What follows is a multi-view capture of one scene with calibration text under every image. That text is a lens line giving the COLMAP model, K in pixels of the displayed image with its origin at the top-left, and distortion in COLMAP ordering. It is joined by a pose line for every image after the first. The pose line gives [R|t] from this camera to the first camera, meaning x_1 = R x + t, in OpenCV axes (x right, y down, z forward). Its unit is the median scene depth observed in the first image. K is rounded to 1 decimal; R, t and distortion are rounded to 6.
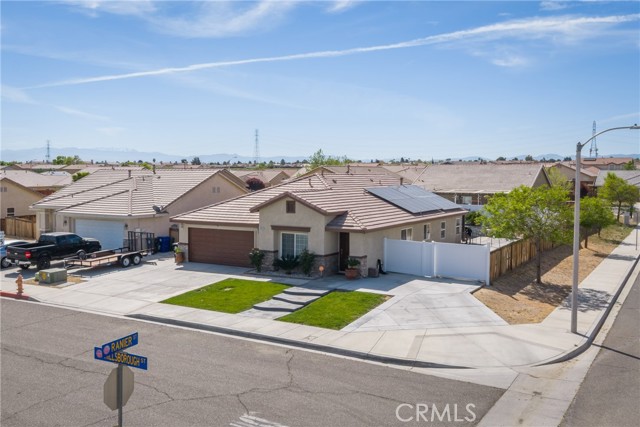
lens RADIAL K [[649.6, 0, 320.0], [0, 649.6, 213.5], [0, 0, 1]] dist [0.059526, -0.006863]
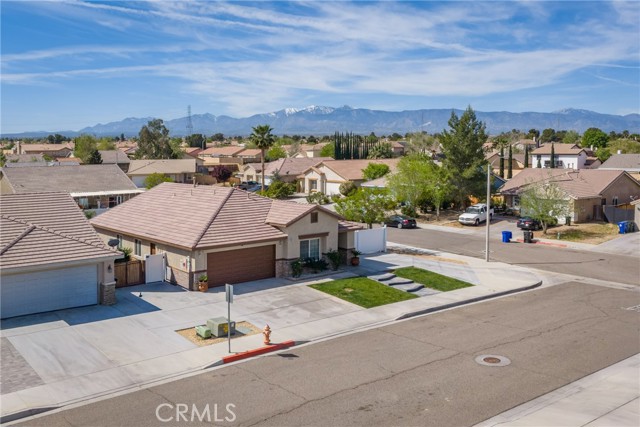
lens RADIAL K [[649.6, 0, 320.0], [0, 649.6, 213.5], [0, 0, 1]] dist [0.059526, -0.006863]
pose [[0.368771, -0.109574, 0.923039, -1.128777], [0.076858, 0.993222, 0.087200, -0.119684], [-0.926337, 0.038786, 0.374693, 0.528132]]
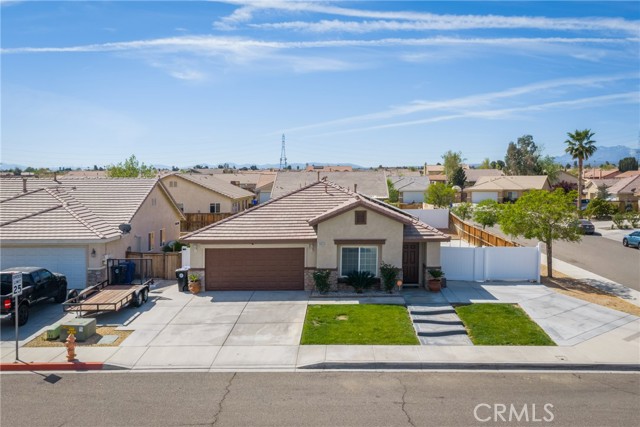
lens RADIAL K [[628.9, 0, 346.7], [0, 628.9, 212.9], [0, 0, 1]] dist [0.018916, -0.006883]
pose [[0.869272, -0.038260, 0.492851, -0.476699], [0.043546, 0.999051, 0.000752, -0.017558], [-0.492412, 0.020808, 0.870114, 0.254003]]
